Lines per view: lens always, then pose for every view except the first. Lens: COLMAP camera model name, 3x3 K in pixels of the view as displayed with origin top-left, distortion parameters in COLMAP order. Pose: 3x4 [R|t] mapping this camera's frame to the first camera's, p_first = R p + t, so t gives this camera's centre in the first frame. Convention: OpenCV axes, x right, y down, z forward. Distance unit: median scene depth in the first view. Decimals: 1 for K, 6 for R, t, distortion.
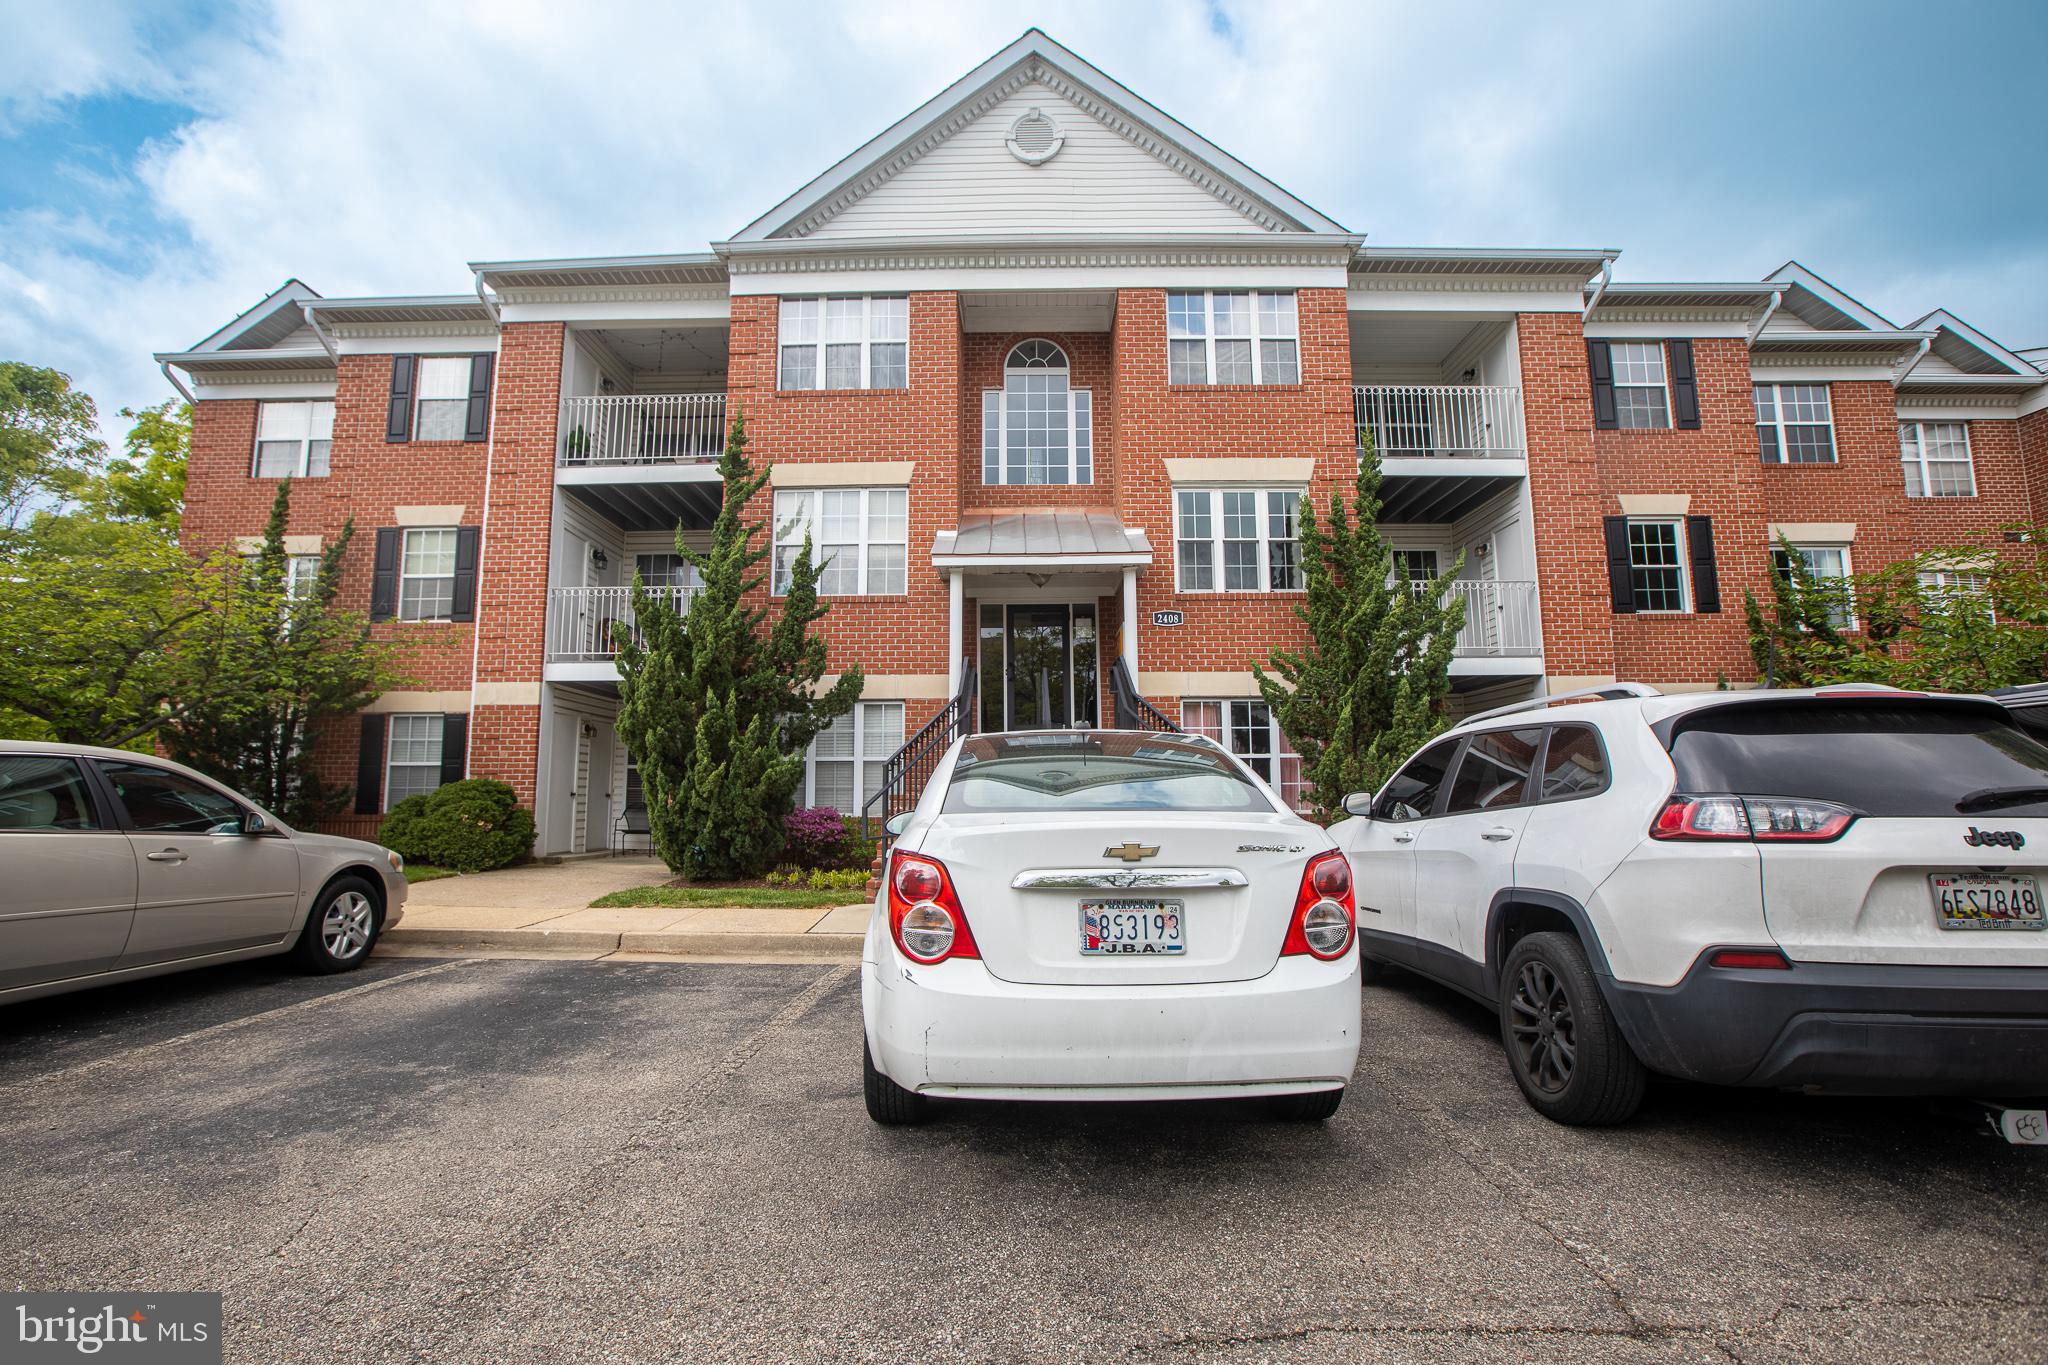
lens RADIAL K [[946.8, 0, 1022.1], [0, 946.8, 680.1], [0, 0, 1]] dist [-0.052666, 0.024517]
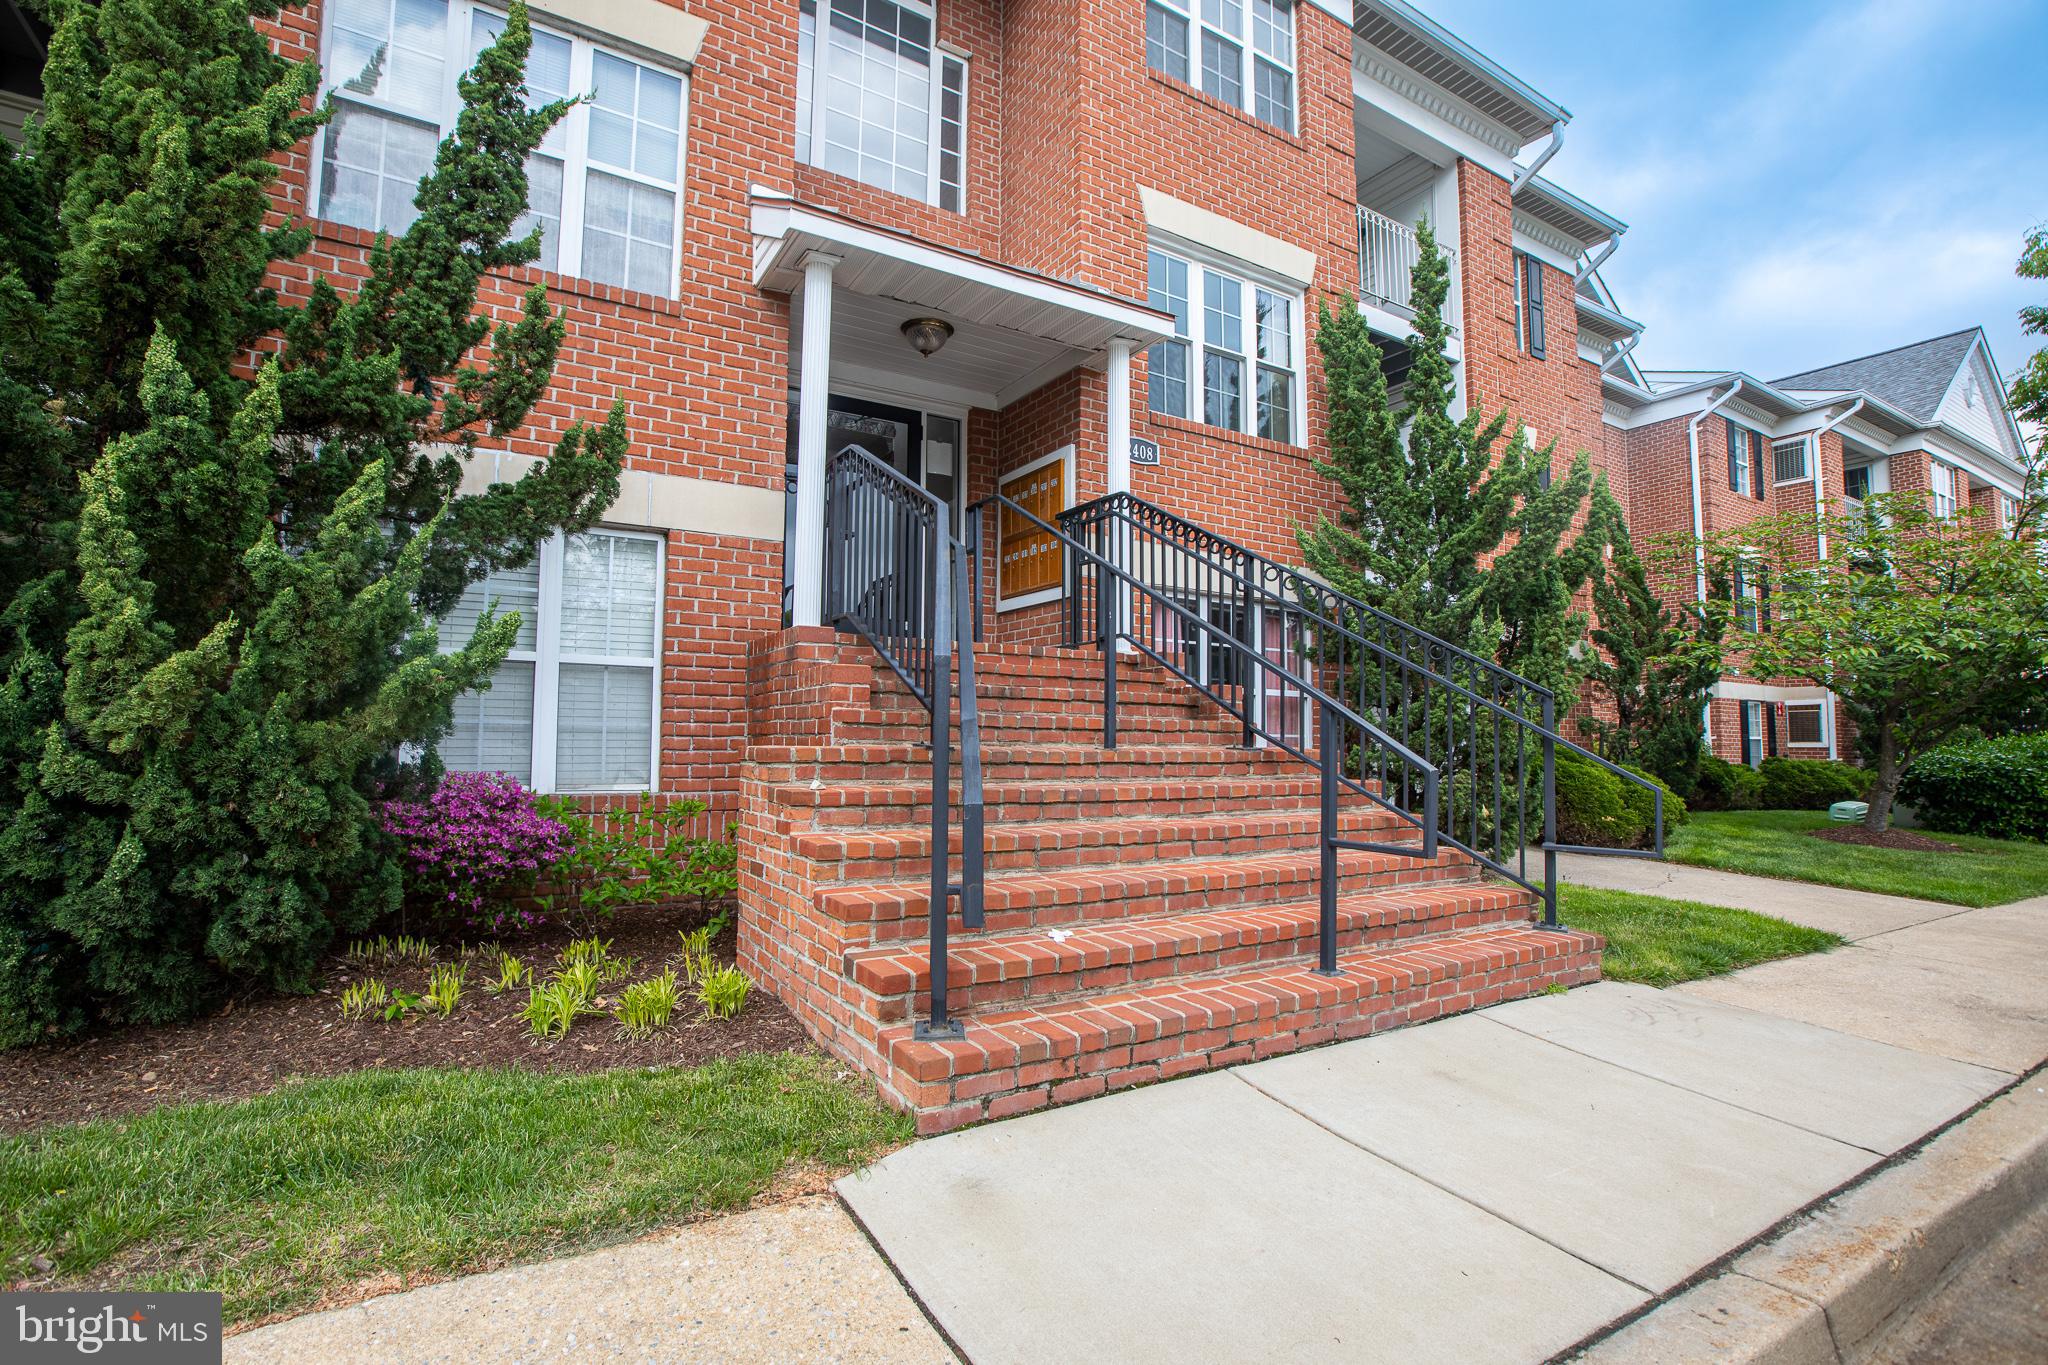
lens RADIAL K [[946.8, 0, 1022.1], [0, 946.8, 680.1], [0, 0, 1]] dist [-0.052666, 0.024517]
pose [[0.853230, 0.047061, 0.519407, -0.246753], [-0.076249, 0.996475, 0.034970, 0.073586], [-0.515930, -0.069442, 0.853811, 0.630948]]
